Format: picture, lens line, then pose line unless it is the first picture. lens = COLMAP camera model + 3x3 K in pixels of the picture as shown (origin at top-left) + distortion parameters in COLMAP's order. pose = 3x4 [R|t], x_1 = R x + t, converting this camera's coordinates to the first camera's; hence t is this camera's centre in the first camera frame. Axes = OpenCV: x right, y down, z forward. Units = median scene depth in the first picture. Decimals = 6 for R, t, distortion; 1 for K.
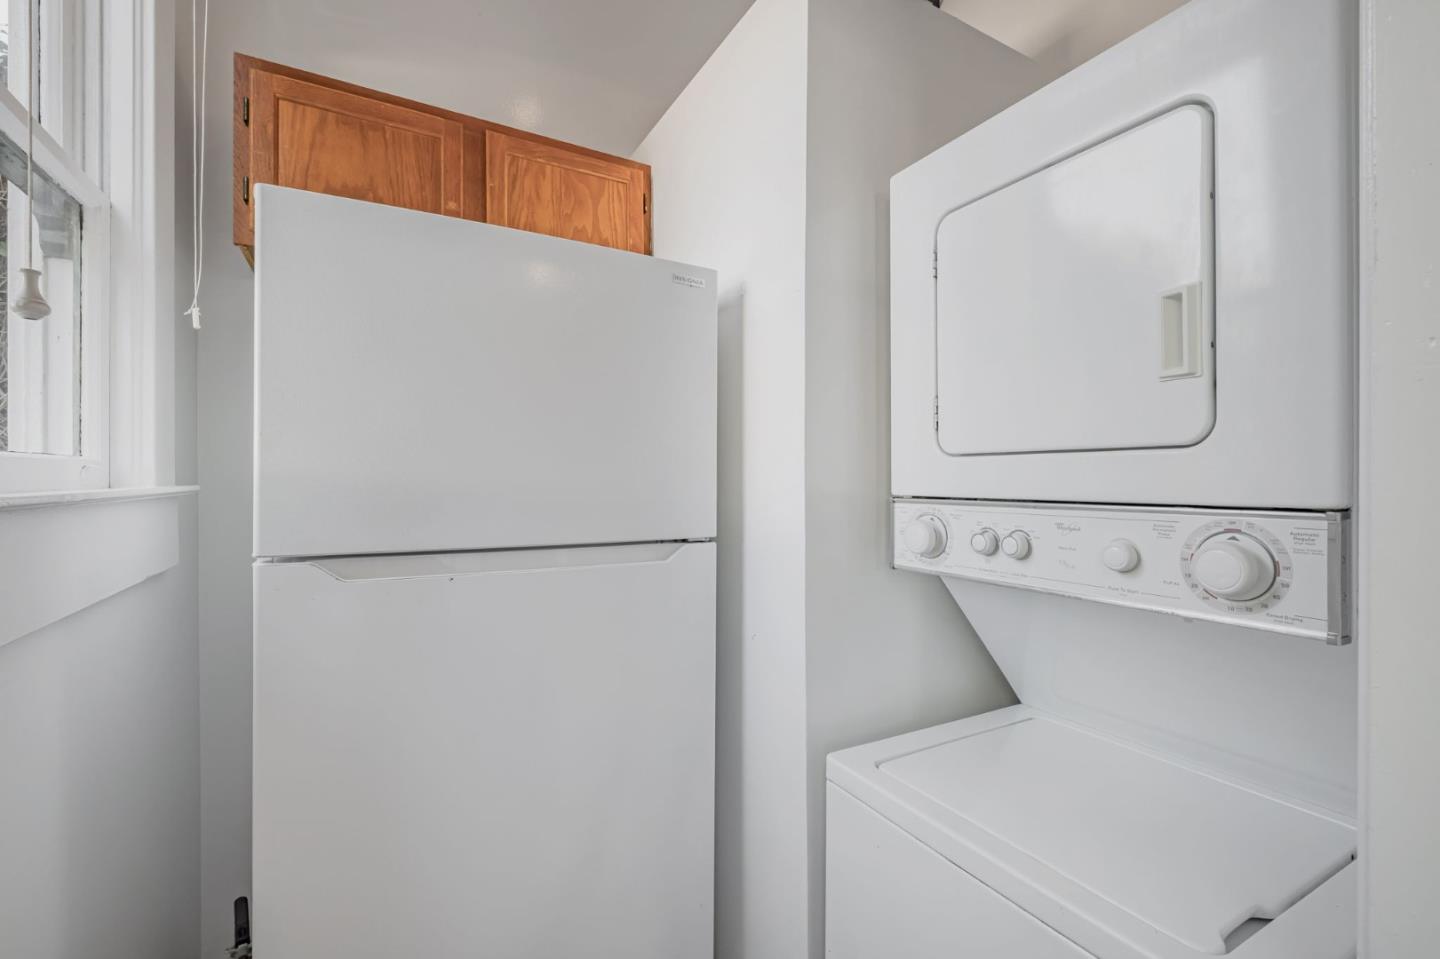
lens RADIAL K [[638.7, 0, 724.2], [0, 638.7, 477.7], [0, 0, 1]] dist [0.001584, -0.004350]
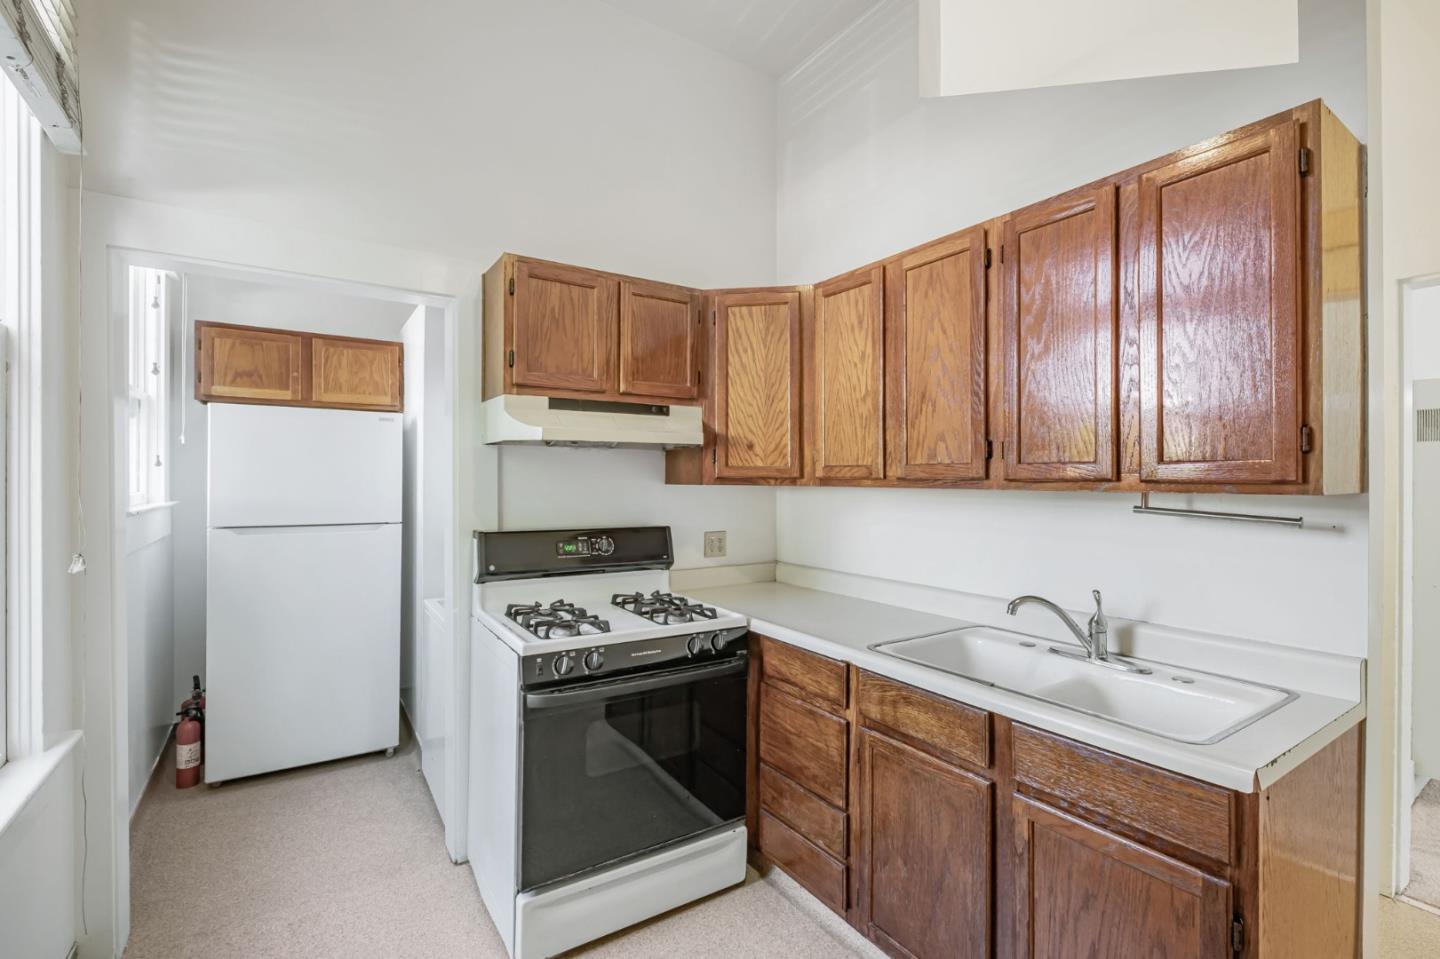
lens RADIAL K [[638.7, 0, 714.8], [0, 638.7, 482.9], [0, 0, 1]] dist [0.001584, -0.004350]
pose [[0.998134, -0.005056, 0.060858, 0.968667], [0.004998, 0.999987, 0.001112, -0.046635], [-0.060863, -0.000806, 0.998146, -1.419044]]
